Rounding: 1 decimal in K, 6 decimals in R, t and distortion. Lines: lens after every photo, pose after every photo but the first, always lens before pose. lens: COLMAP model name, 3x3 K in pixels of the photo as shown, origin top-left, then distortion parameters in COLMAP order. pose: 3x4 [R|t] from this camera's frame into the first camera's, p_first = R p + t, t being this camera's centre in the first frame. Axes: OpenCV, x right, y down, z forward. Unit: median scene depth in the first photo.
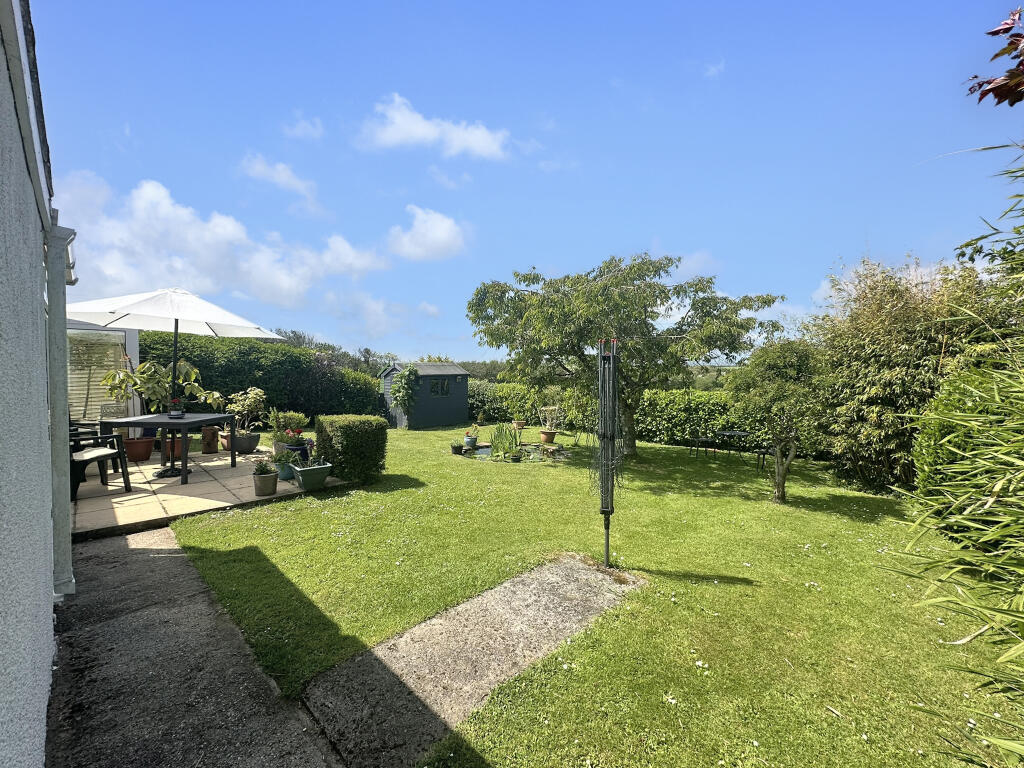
lens RADIAL K [[415.5, 0, 512.0], [0, 415.5, 384.0], [0, 0, 1]] dist [-0.001592, -0.000068]
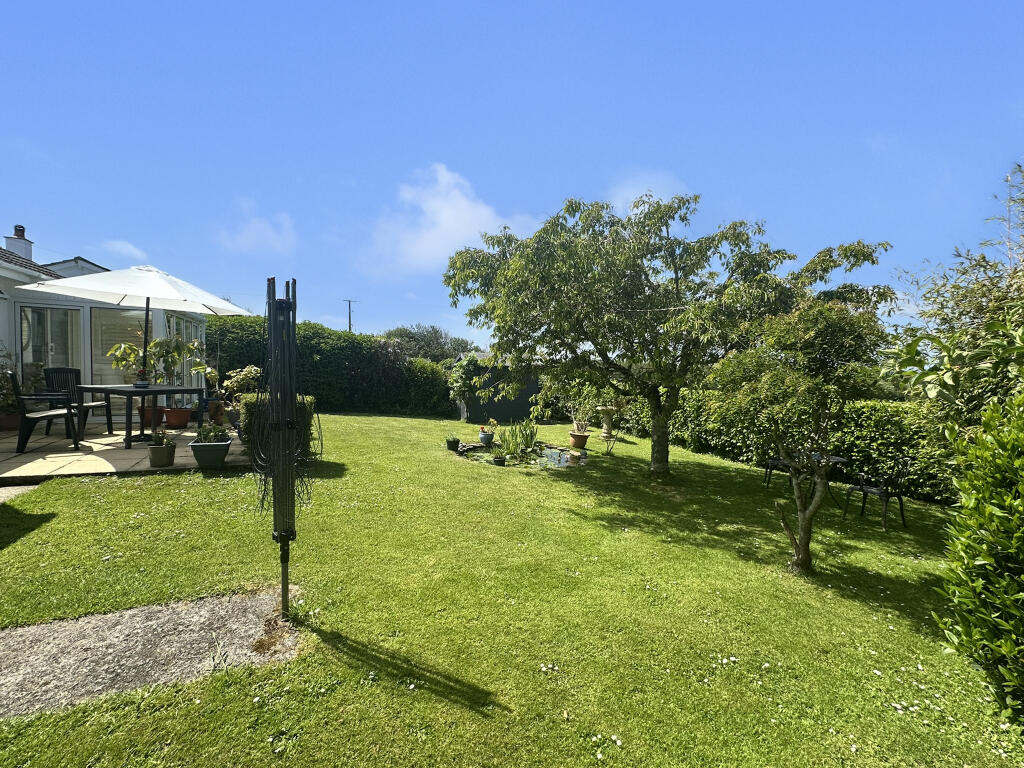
lens RADIAL K [[432.4, 0, 512.0], [0, 432.4, 384.0], [0, 0, 1]] dist [-0.002889, -0.000261]
pose [[0.940481, 0.042982, -0.337116, 0.392458], [-0.042407, 0.999059, 0.009074, 0.019213], [0.337189, 0.005762, 0.941419, 0.229639]]
